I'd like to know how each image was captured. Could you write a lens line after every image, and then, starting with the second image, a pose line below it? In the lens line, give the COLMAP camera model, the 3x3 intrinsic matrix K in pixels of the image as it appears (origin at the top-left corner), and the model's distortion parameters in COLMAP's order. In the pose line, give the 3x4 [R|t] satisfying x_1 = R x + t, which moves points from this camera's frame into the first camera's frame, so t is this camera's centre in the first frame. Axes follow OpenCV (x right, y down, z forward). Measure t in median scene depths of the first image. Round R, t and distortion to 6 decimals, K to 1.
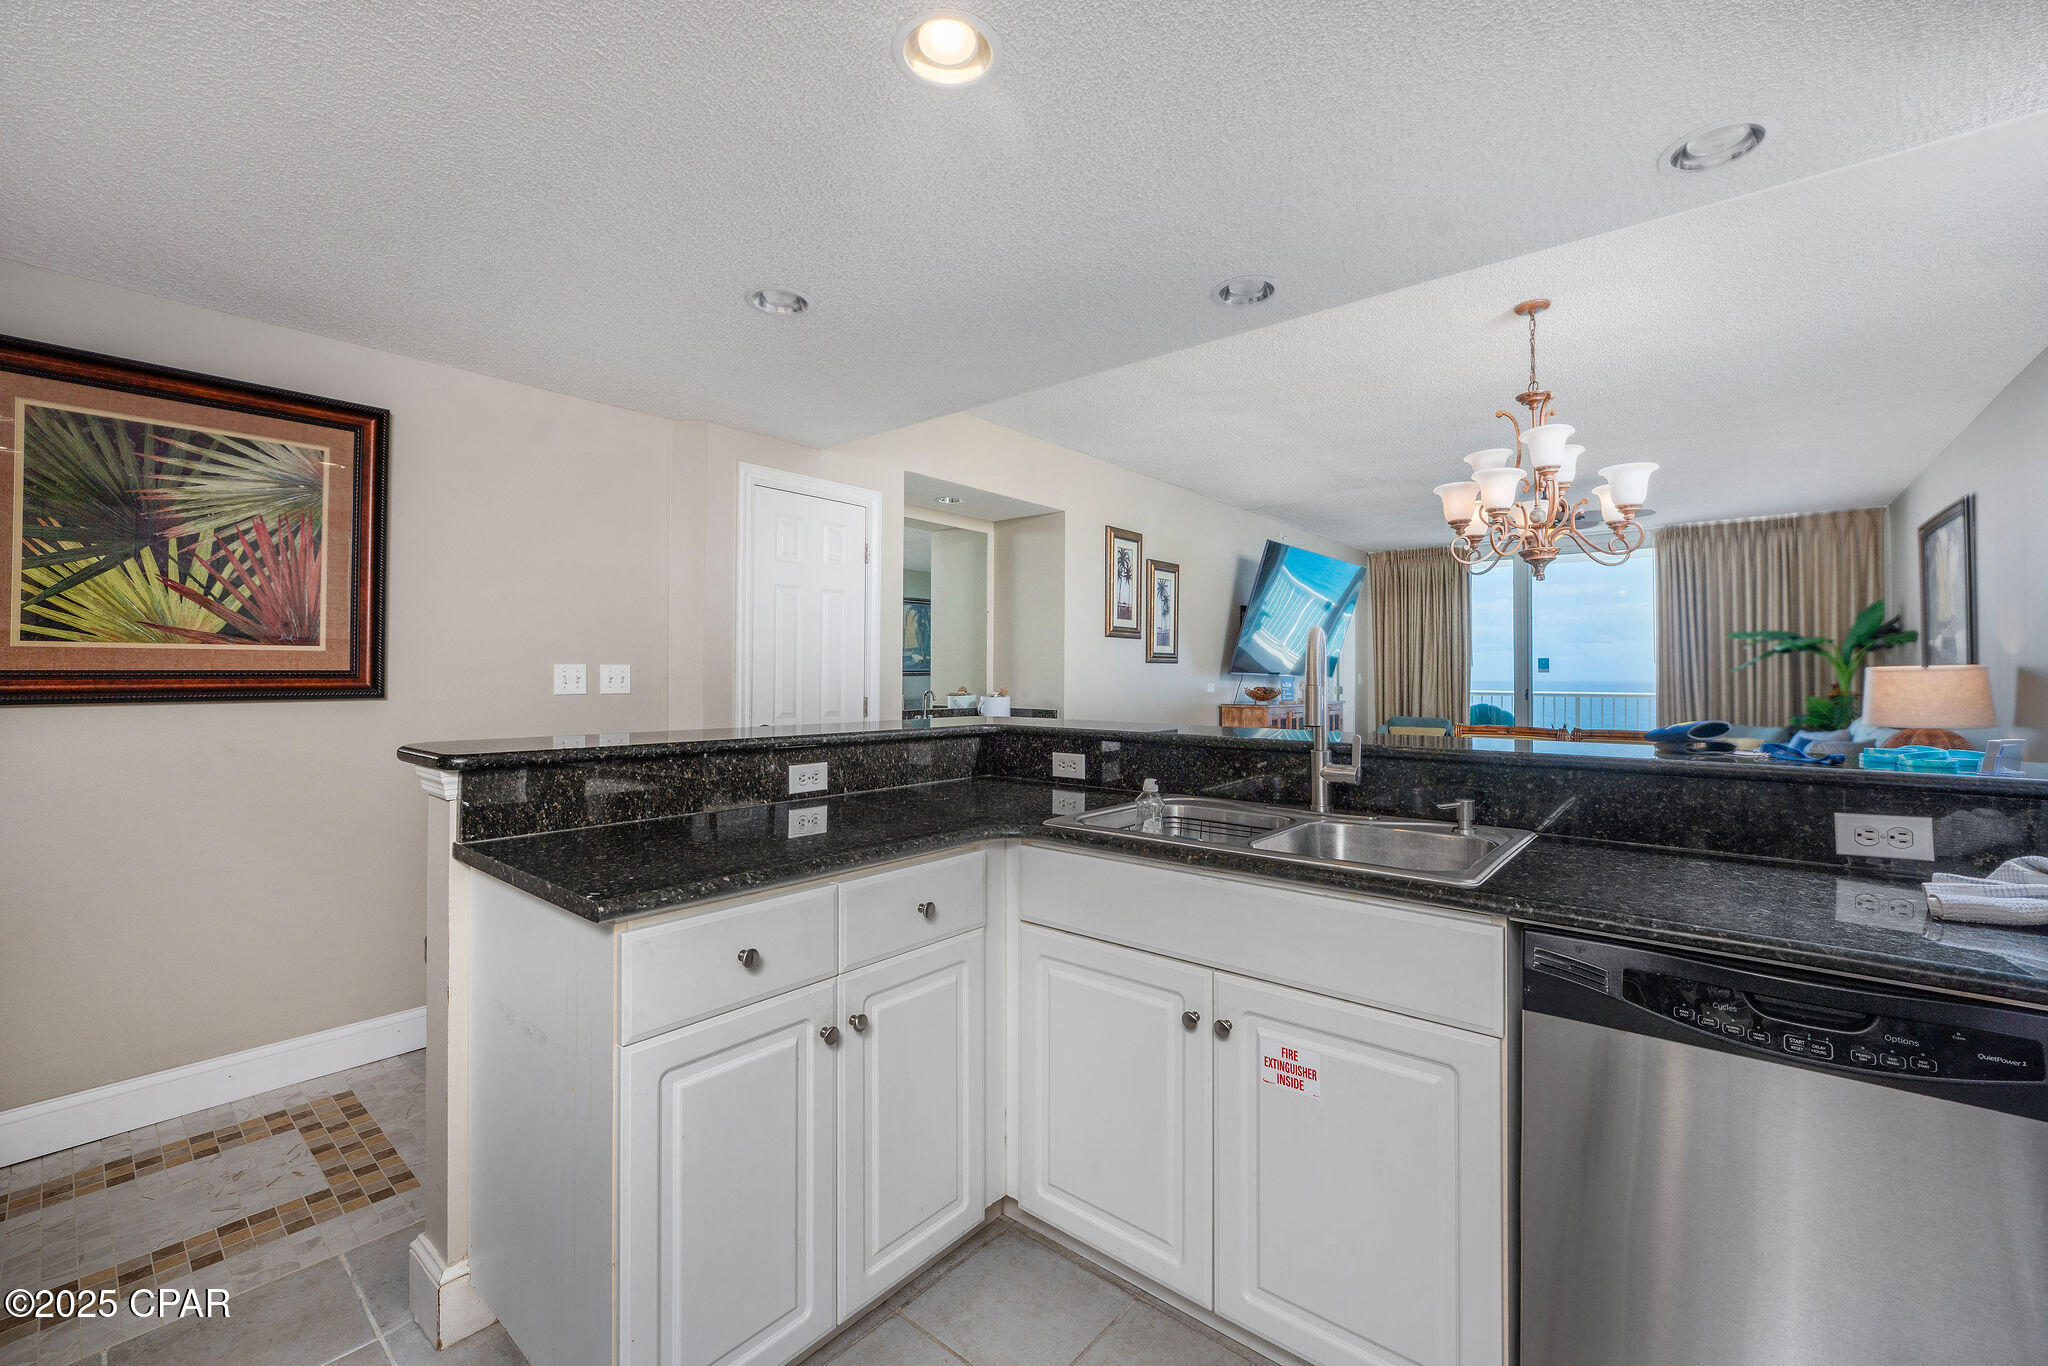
lens RADIAL K [[836.3, 0, 993.9], [0, 836.3, 660.1], [0, 0, 1]] dist [-0.022831, 0.004662]
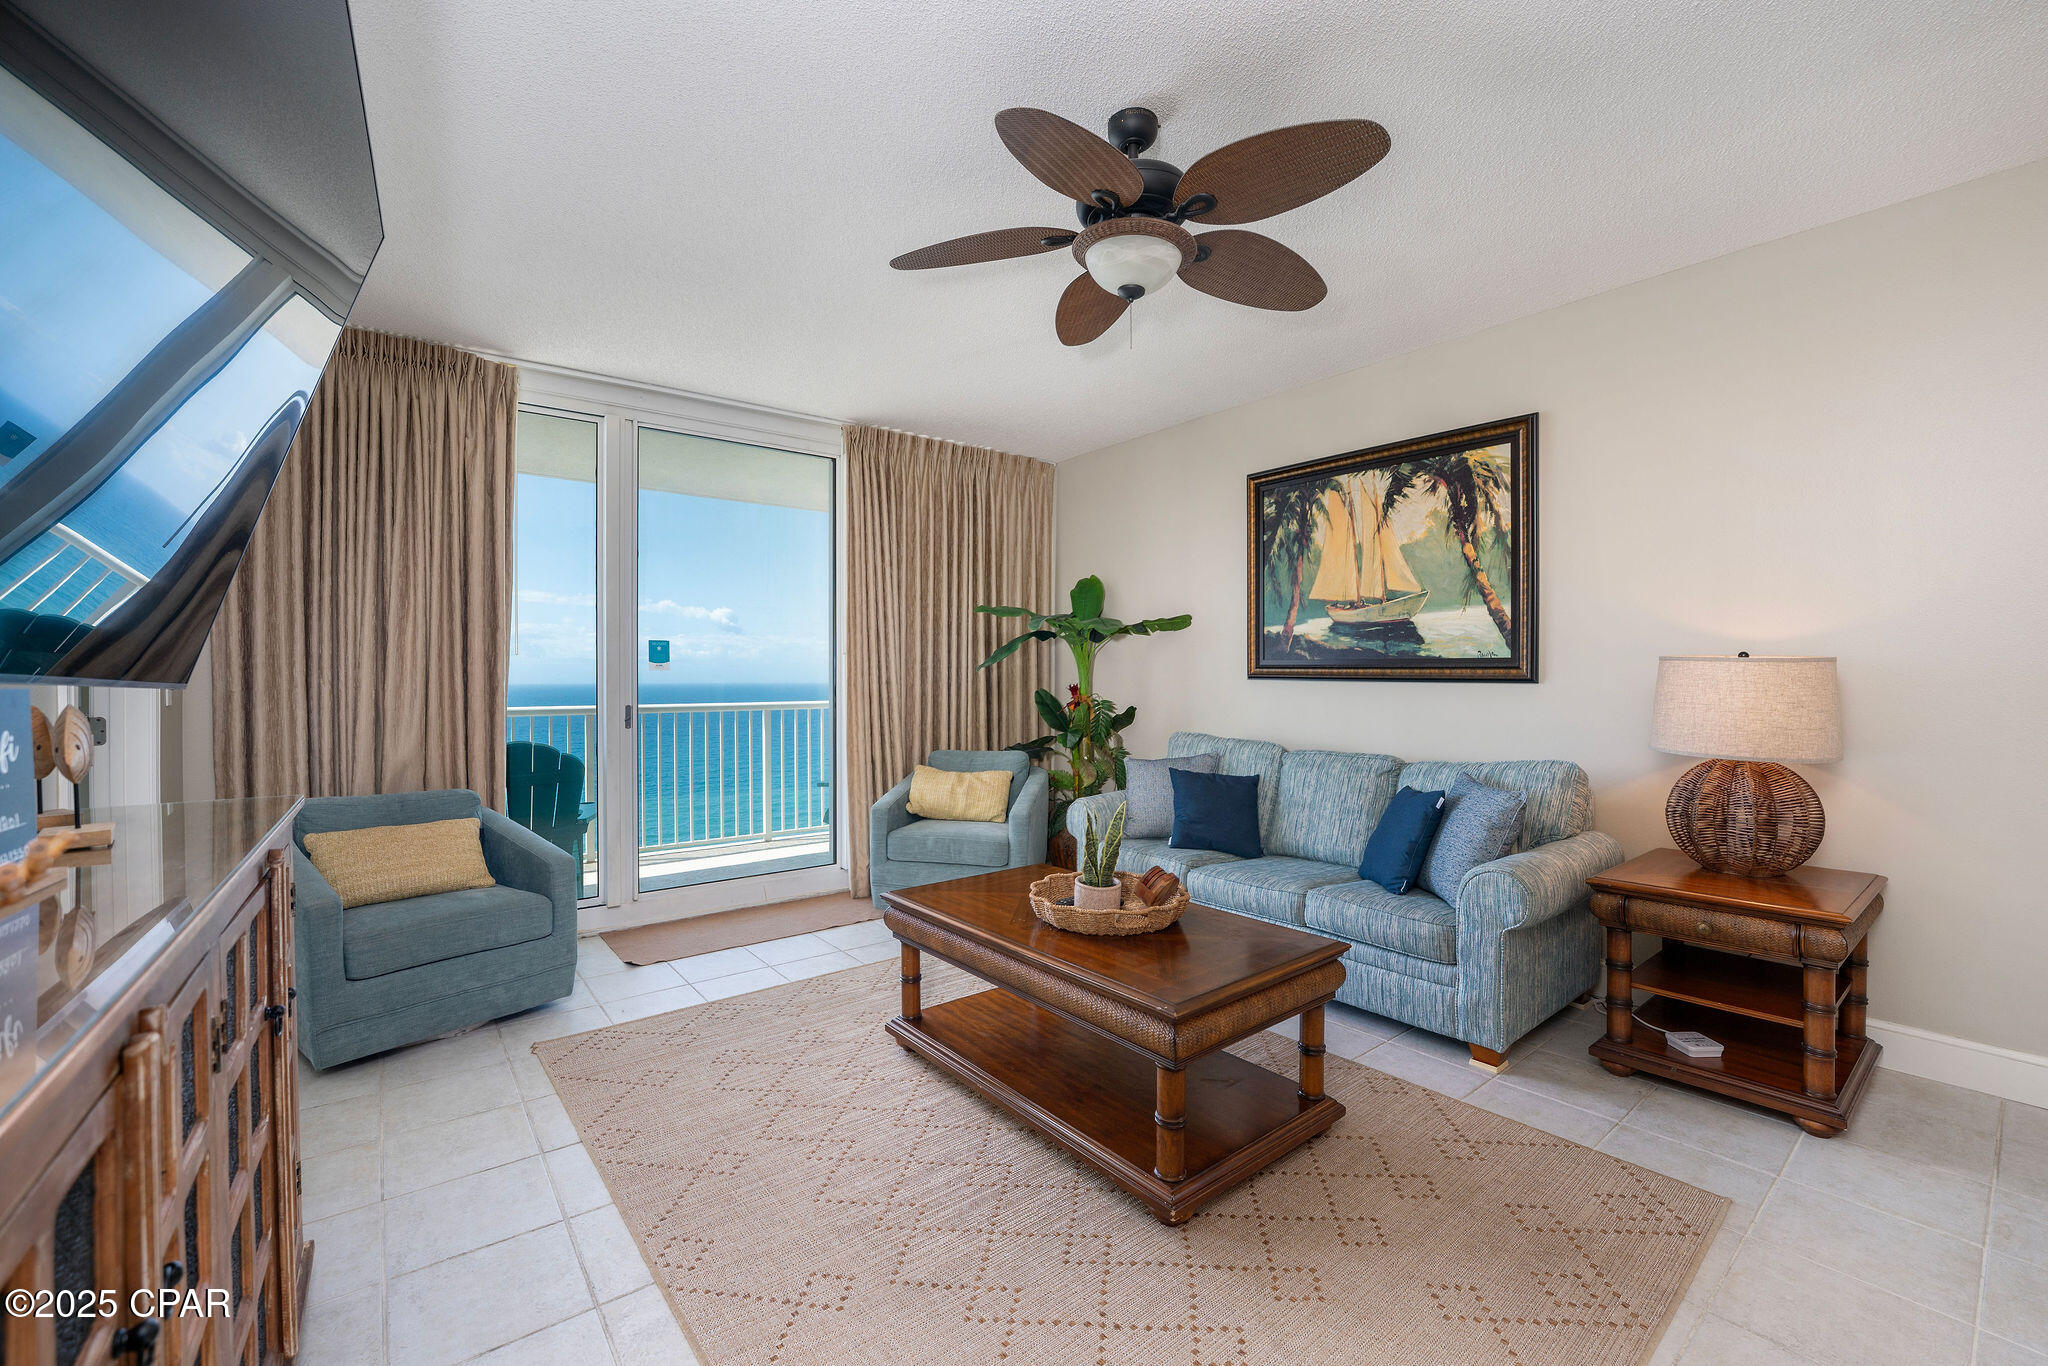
lens RADIAL K [[836.3, 0, 1044.0], [0, 836.3, 678.2], [0, 0, 1]] dist [-0.022831, 0.004662]
pose [[0.174684, -0.008059, 0.984592, 0.299853], [-0.007366, 0.999928, 0.009492, 0.019724], [-0.984597, -0.008911, 0.174612, 0.923816]]
